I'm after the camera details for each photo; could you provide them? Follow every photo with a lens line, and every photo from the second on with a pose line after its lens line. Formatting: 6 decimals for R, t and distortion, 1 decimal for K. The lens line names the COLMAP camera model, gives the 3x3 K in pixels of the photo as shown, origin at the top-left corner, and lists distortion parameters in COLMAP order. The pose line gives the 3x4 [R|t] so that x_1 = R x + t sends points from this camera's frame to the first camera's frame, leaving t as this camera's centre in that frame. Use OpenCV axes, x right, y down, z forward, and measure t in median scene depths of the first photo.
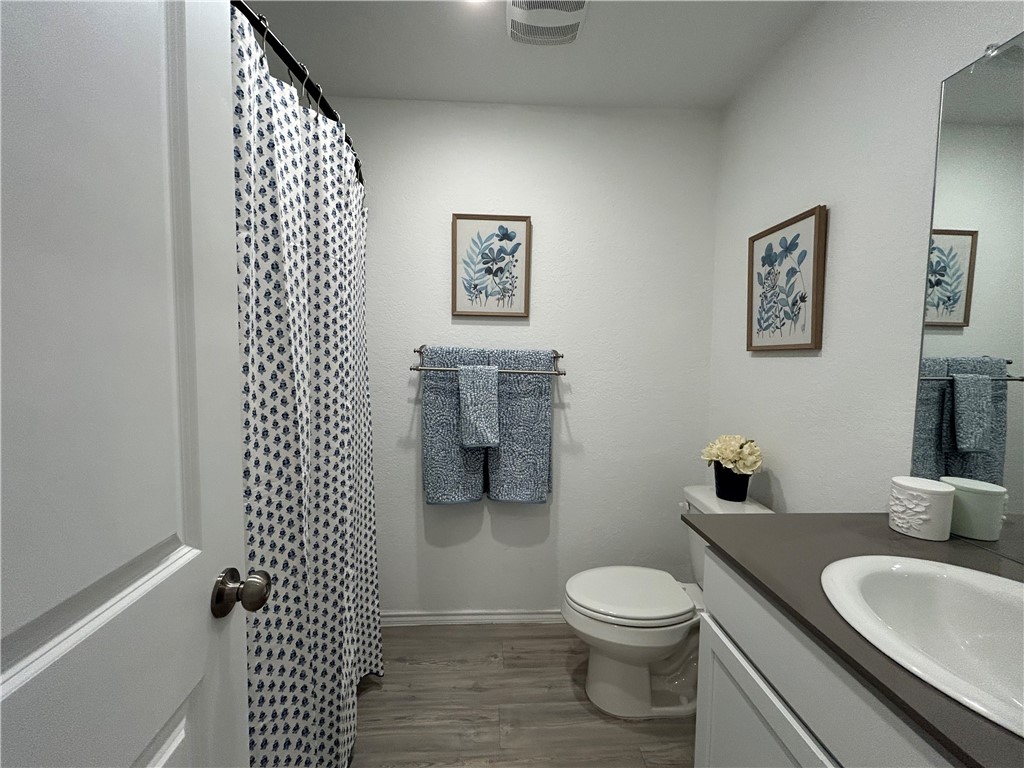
lens RADIAL K [[415.2, 0, 510.5], [0, 415.2, 383.0], [0, 0, 1]] dist [-0.001317, 0.000516]
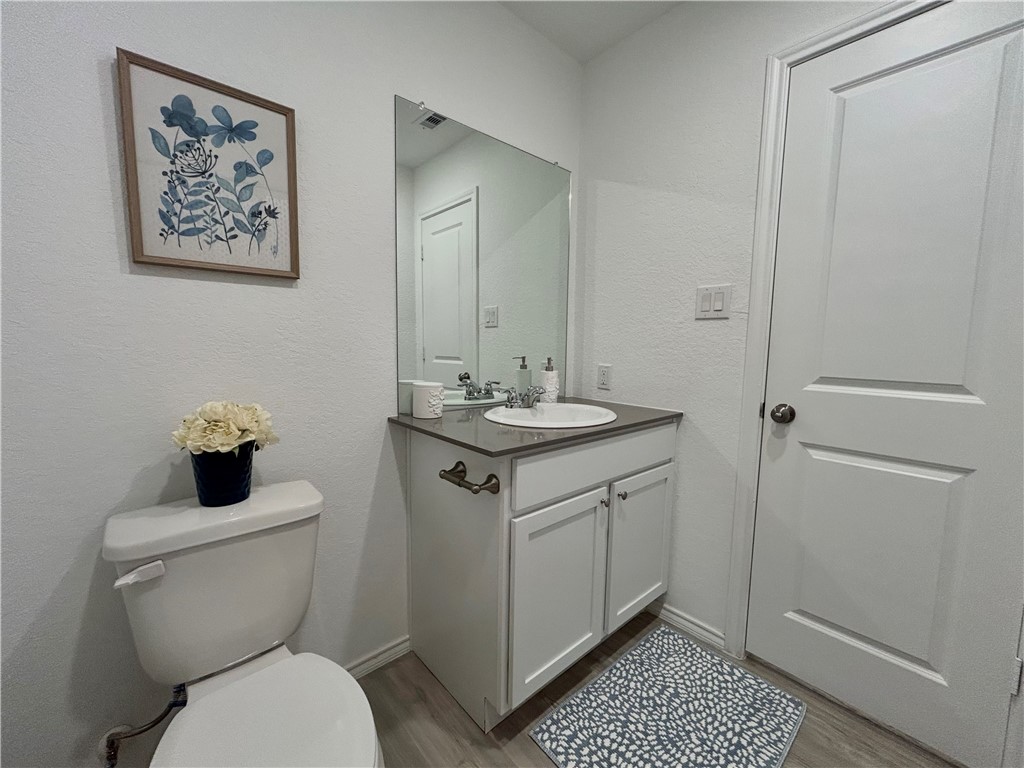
lens RADIAL K [[415.2, 0, 510.5], [0, 415.2, 383.0], [0, 0, 1]] dist [-0.001317, 0.000516]
pose [[-0.632049, -0.100814, 0.768343, -0.222040], [0.020483, 0.988982, 0.146614, 0.014554], [-0.774658, 0.108405, -0.623020, 1.060834]]
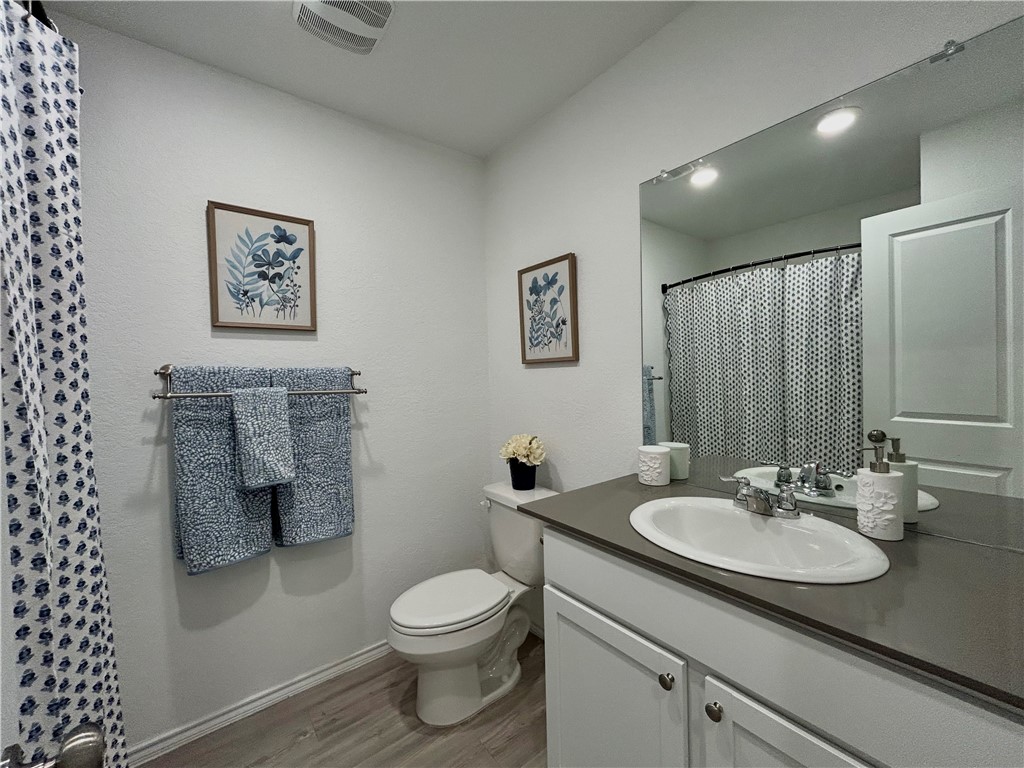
lens RADIAL K [[415.2, 0, 510.5], [0, 415.2, 383.0], [0, 0, 1]] dist [-0.001317, 0.000516]
pose [[0.816696, -0.046093, 0.575224, -0.168191], [0.071172, 0.997240, -0.021140, 0.001797], [-0.572662, 0.058205, 0.817722, 0.040598]]
